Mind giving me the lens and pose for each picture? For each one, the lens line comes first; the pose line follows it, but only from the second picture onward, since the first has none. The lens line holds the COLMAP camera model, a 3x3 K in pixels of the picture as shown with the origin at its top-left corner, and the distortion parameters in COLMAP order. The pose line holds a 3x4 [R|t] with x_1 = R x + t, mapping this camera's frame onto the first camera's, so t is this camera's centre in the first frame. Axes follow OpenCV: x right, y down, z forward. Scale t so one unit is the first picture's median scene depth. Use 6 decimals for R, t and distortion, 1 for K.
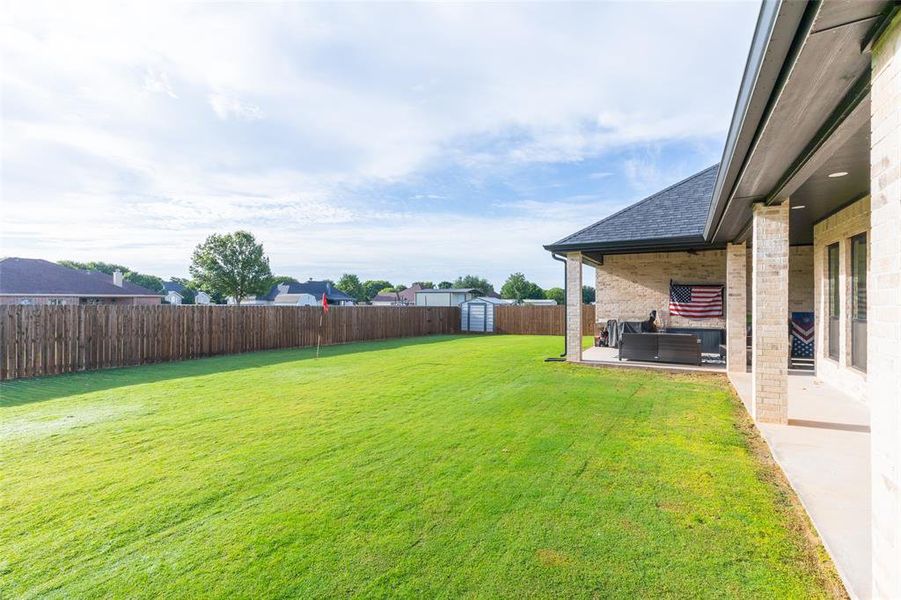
lens RADIAL K [[438.0, 0, 446.5], [0, 438.0, 303.4], [0, 0, 1]] dist [-0.003268, -0.000224]
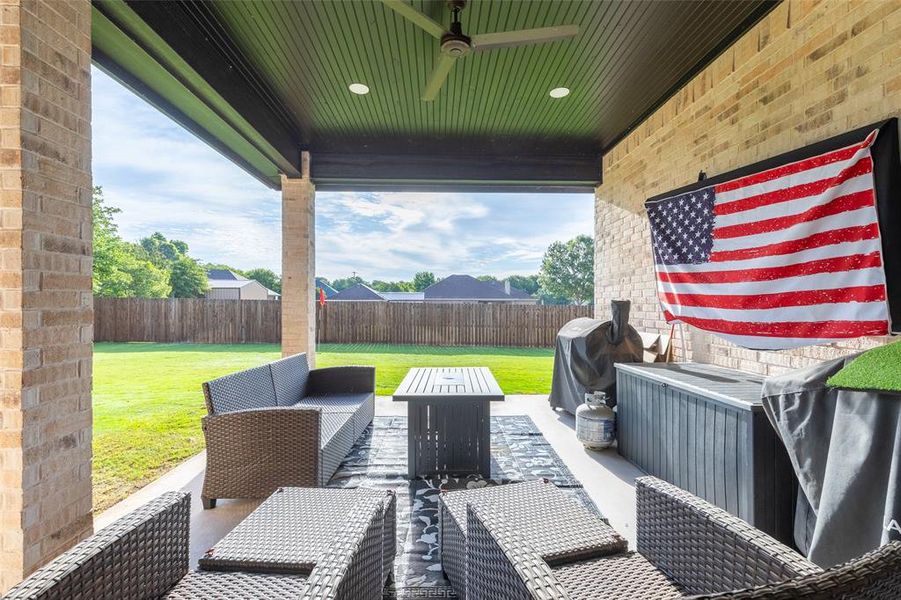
lens RADIAL K [[416.6, 0, 447.4], [0, 416.6, 306.3], [0, 0, 1]] dist [-0.002662, 0.000505]
pose [[0.494691, 0.001077, -0.869068, 0.667515], [-0.006927, 0.999972, -0.002703, 0.021483], [0.869041, 0.007357, 0.494685, 0.783950]]
